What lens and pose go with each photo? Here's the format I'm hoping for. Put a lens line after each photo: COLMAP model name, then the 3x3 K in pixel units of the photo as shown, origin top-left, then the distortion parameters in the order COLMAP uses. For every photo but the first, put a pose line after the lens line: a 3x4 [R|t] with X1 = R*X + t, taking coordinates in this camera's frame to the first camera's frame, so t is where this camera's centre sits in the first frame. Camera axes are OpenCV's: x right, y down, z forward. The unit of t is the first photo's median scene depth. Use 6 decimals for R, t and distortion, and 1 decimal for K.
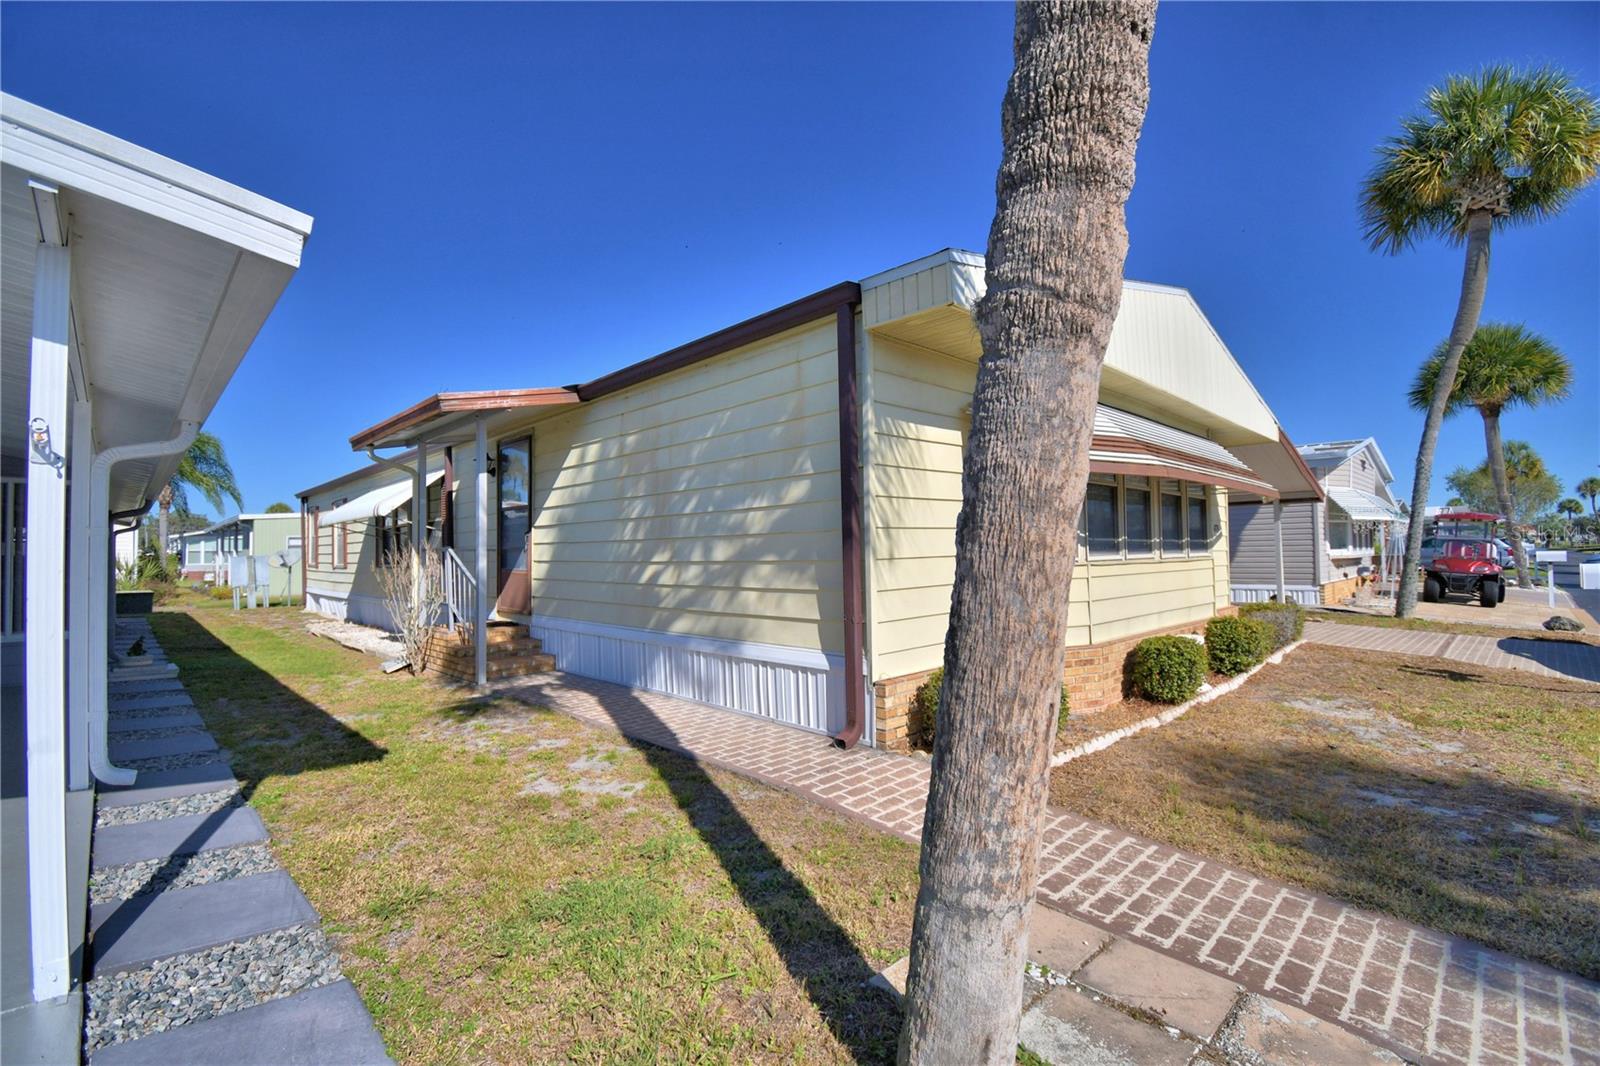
lens RADIAL K [[699.4, 0, 792.4], [0, 699.4, 531.2], [0, 0, 1]] dist [0.022010, -0.027384]
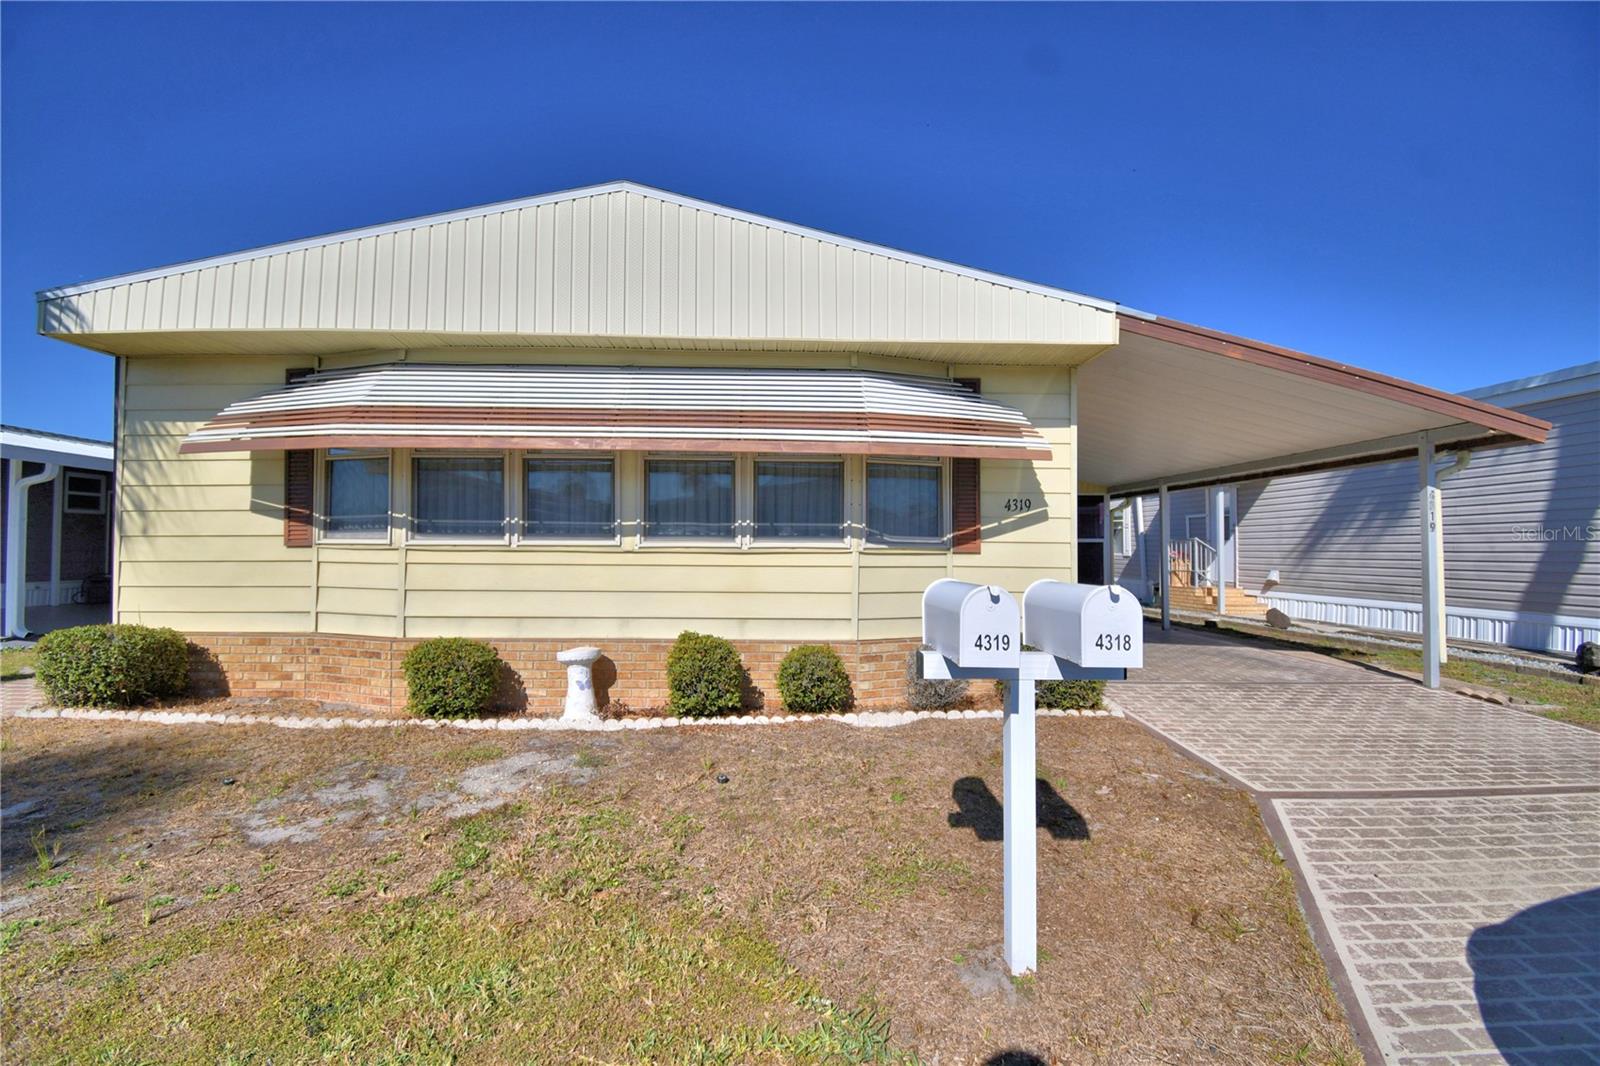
lens RADIAL K [[699.4, 0, 792.4], [0, 699.4, 531.2], [0, 0, 1]] dist [0.022010, -0.027384]
pose [[0.729986, 0.003402, -0.683454, 1.946315], [0.004224, 0.999946, 0.009489, 0.025771], [0.683449, -0.009814, 0.729932, 0.952085]]
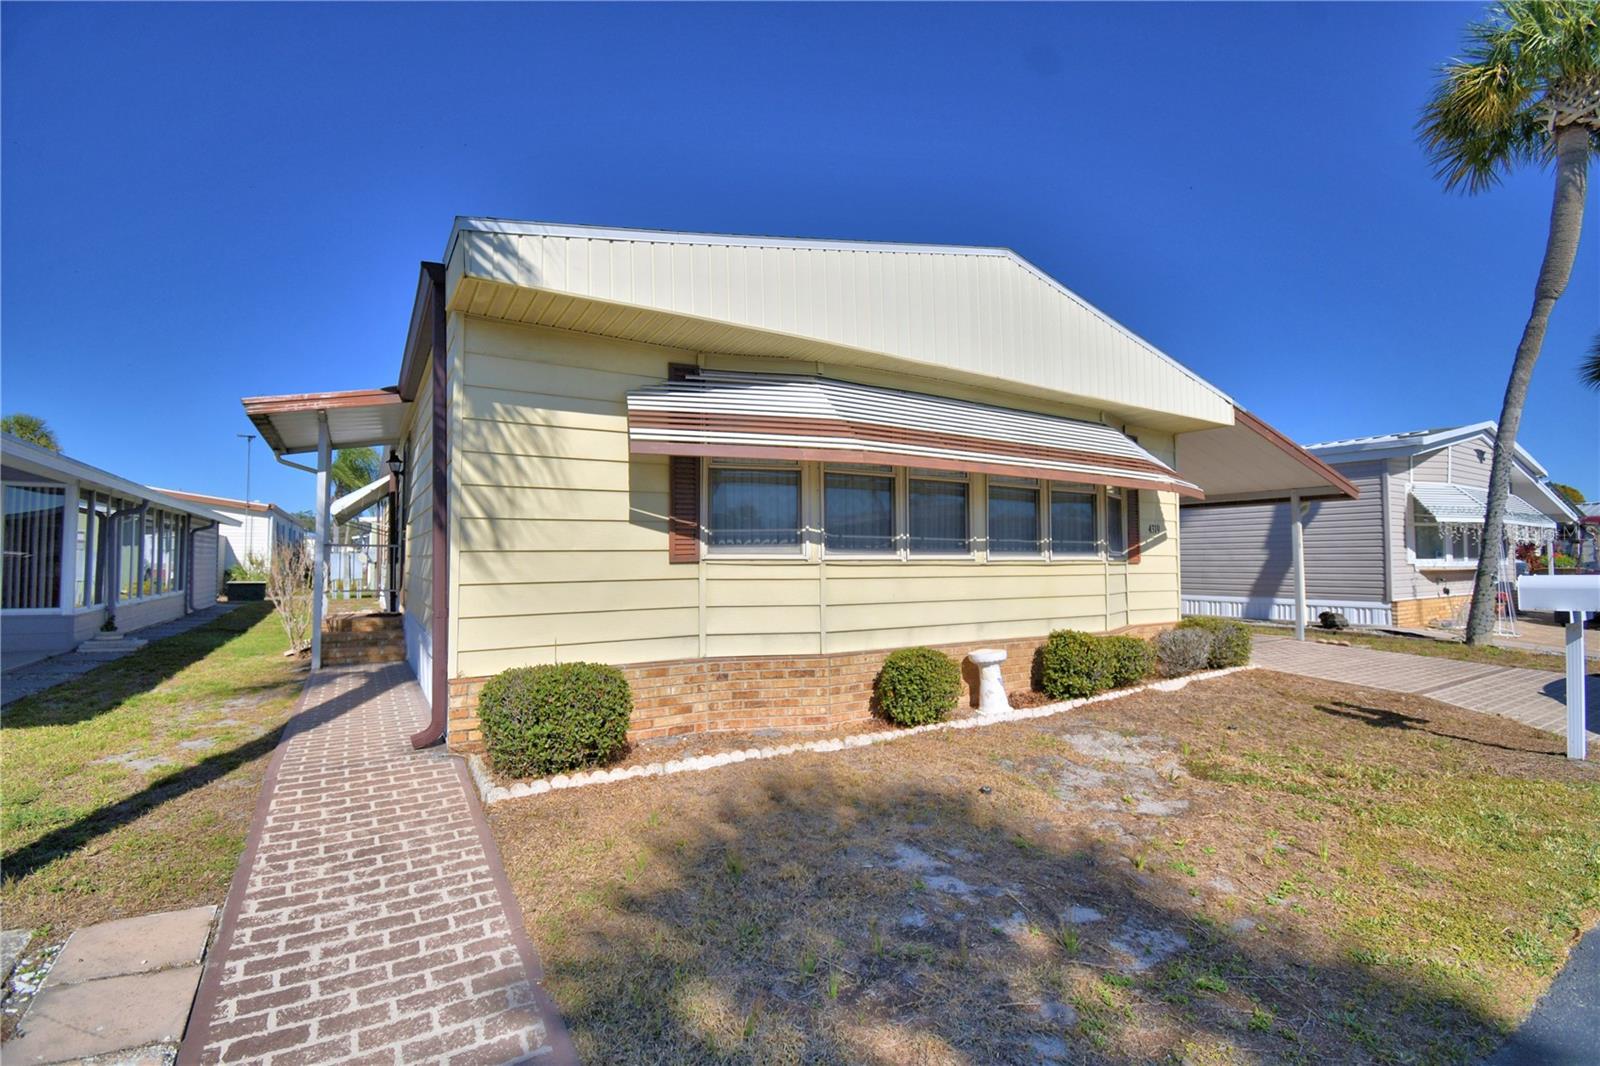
lens RADIAL K [[699.4, 0, 792.4], [0, 699.4, 531.2], [0, 0, 1]] dist [0.022010, -0.027384]
pose [[0.976429, 0.005137, -0.215780, 0.801164], [-0.006968, 0.999946, -0.007726, 0.018016], [0.215728, 0.009047, 0.976412, 0.173748]]
